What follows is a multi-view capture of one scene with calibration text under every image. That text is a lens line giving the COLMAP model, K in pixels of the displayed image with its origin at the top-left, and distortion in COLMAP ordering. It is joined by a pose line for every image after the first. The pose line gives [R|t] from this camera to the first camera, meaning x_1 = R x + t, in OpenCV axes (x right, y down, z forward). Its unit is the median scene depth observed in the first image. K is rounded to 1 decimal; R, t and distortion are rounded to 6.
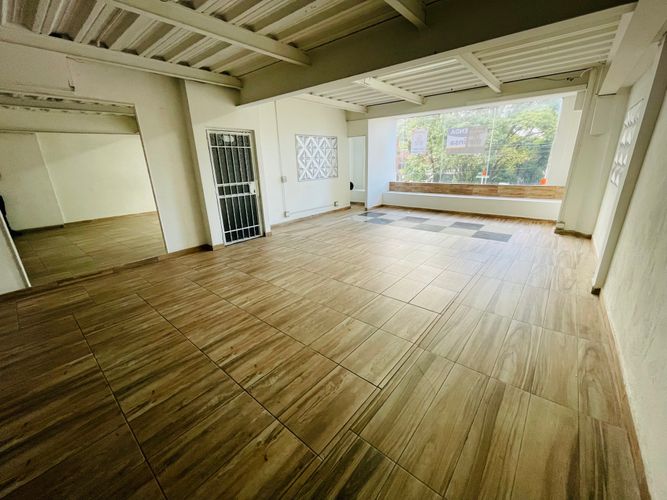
lens RADIAL K [[270.8, 0, 332.7], [0, 270.8, 250.7], [0, 0, 1]] dist [-0.002058, -0.000050]
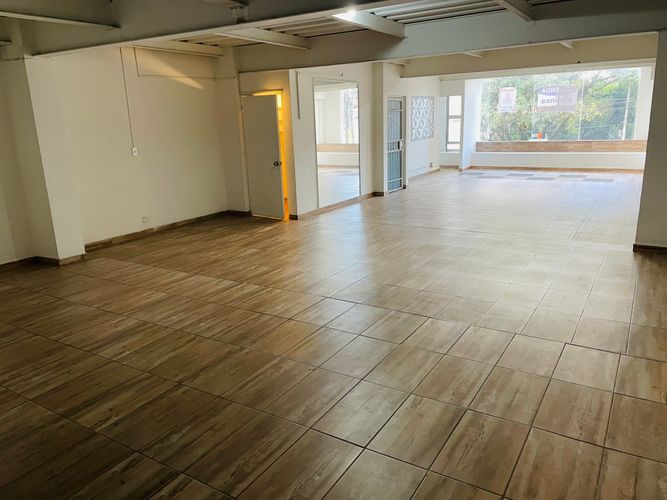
lens RADIAL K [[497.9, 0, 333.5], [0, 497.9, 250.0], [0, 0, 1]] dist [0.052932, -0.006999]
pose [[0.989248, -0.042176, 0.140035, -0.840621], [0.051101, 0.996843, -0.060763, 0.308500], [-0.137031, 0.067266, 0.988280, -0.966629]]
